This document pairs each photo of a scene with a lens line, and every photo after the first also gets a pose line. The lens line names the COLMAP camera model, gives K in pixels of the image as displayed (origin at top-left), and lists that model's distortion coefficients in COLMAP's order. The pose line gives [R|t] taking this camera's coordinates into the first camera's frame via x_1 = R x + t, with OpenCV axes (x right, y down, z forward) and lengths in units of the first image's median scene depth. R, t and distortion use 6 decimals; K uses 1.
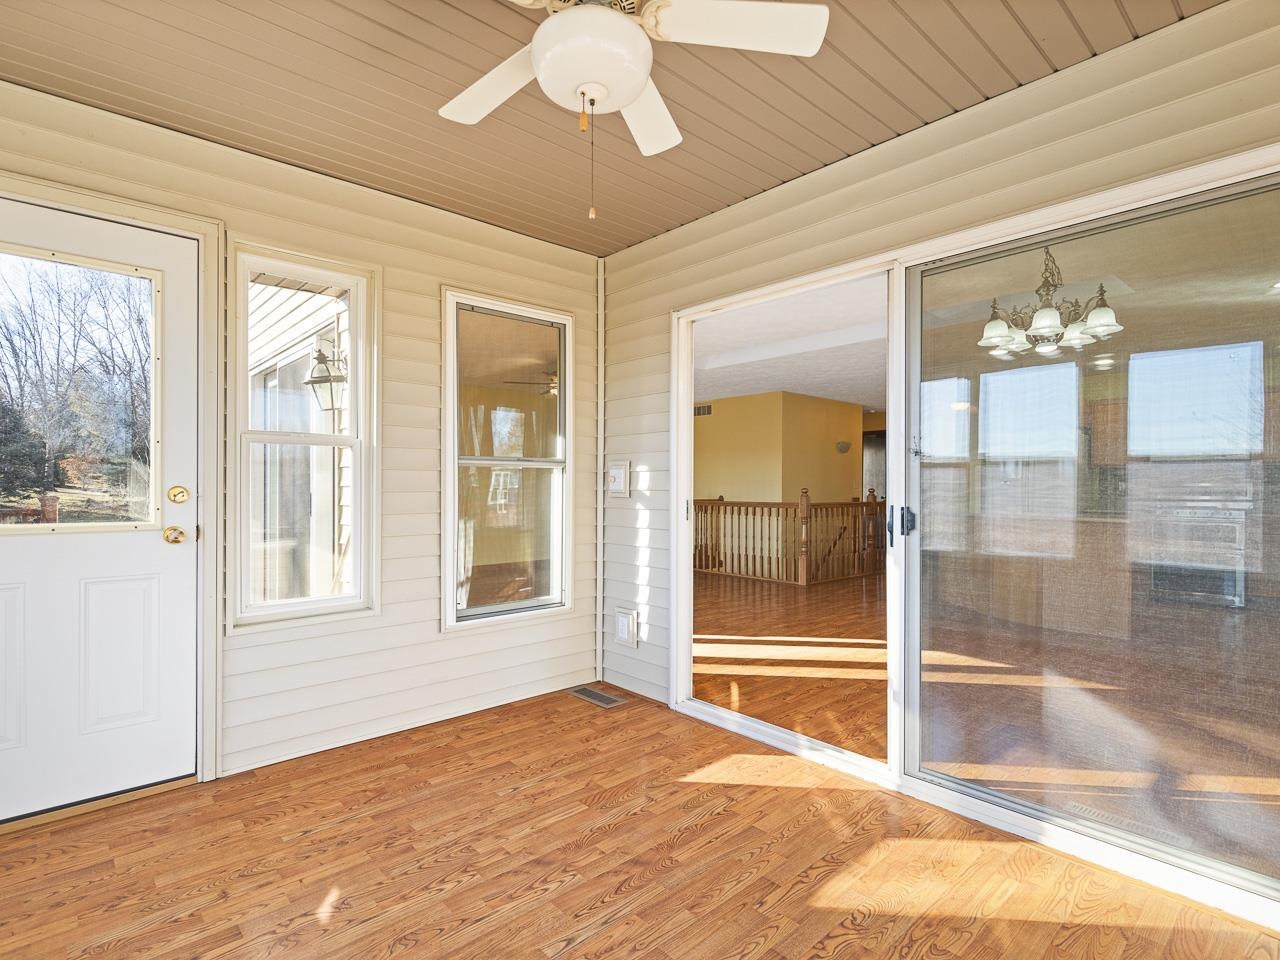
lens RADIAL K [[659.3, 0, 622.9], [0, 659.3, 468.3], [0, 0, 1]] dist [0.001590, -0.001976]
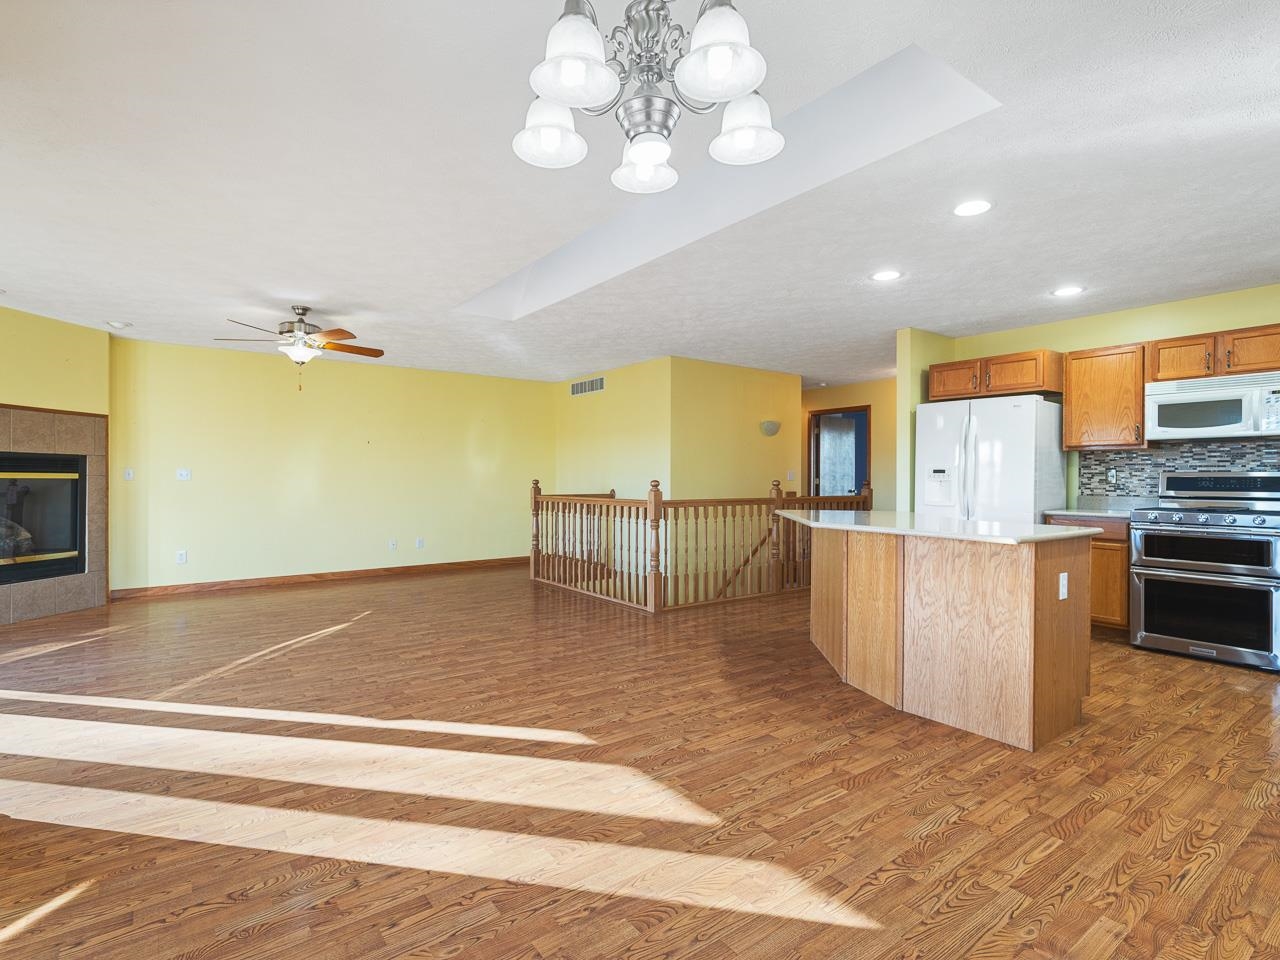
lens RADIAL K [[659.3, 0, 616.8], [0, 659.3, 474.5], [0, 0, 1]] dist [0.001590, -0.001976]
pose [[0.994108, -0.007296, -0.108150, 0.315119], [0.009696, 0.999718, 0.021682, 0.007483], [0.107962, -0.022603, 0.993898, 0.274925]]
